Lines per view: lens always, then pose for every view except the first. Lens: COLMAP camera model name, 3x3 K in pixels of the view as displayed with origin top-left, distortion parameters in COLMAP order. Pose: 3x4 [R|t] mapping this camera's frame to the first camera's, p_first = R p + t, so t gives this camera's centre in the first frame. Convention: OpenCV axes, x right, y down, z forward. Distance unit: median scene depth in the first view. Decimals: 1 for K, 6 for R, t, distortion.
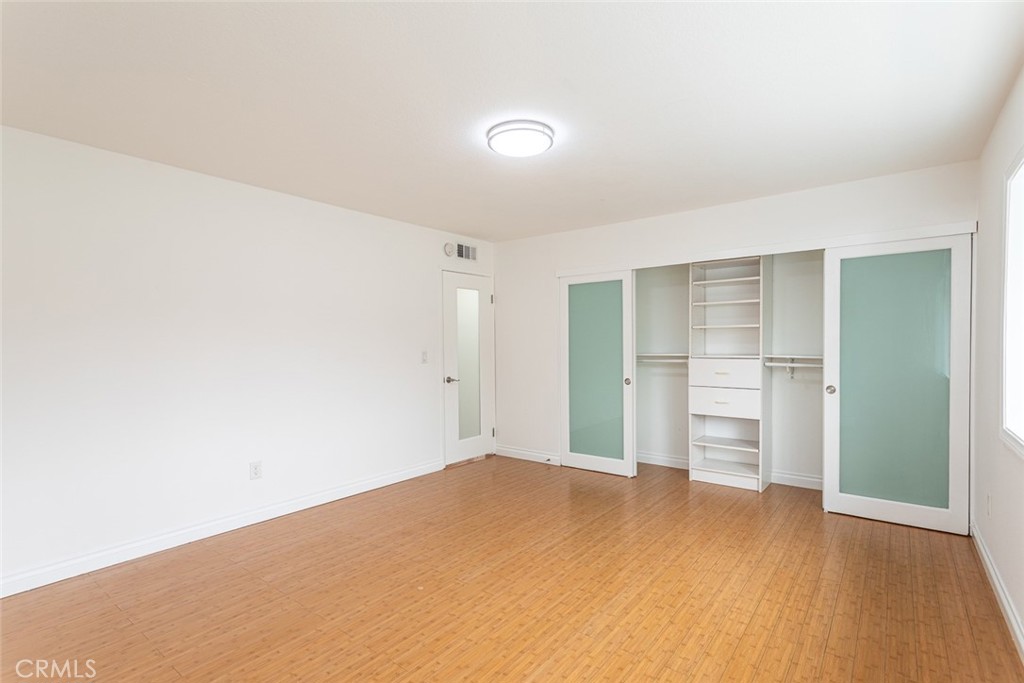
lens RADIAL K [[493.7, 0, 518.2], [0, 493.7, 342.4], [0, 0, 1]] dist [-0.036013, 0.000310]
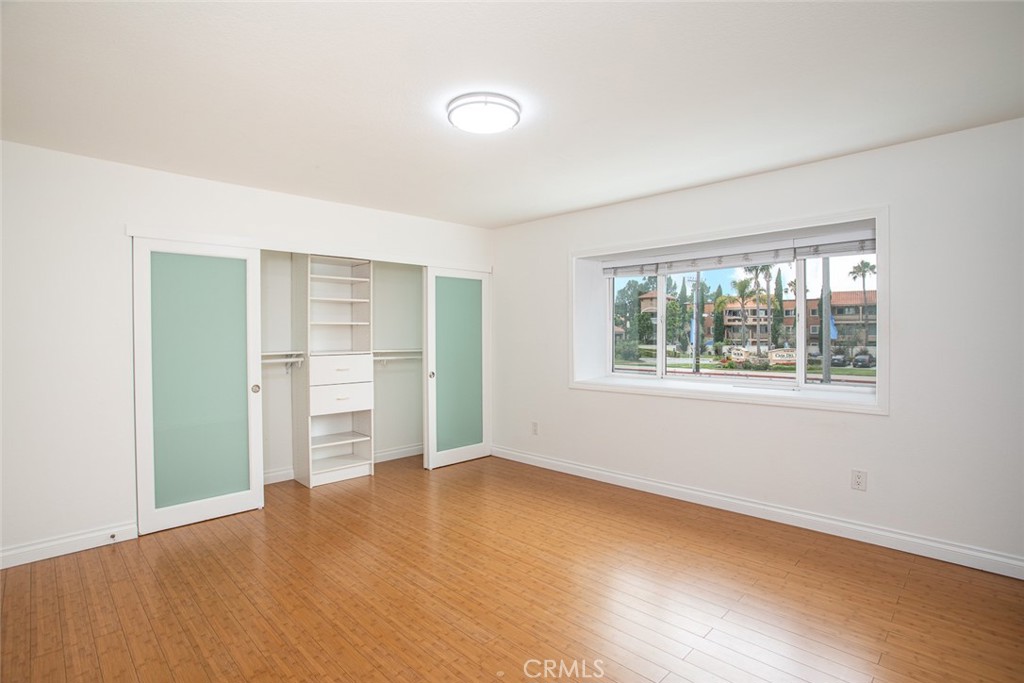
lens RADIAL K [[493.7, 0, 518.2], [0, 493.7, 342.4], [0, 0, 1]] dist [-0.036013, 0.000310]
pose [[0.123166, -0.015856, 0.992259, -0.560168], [0.002258, 0.999874, 0.015698, -0.008502], [-0.992384, 0.000307, 0.123186, 0.536173]]
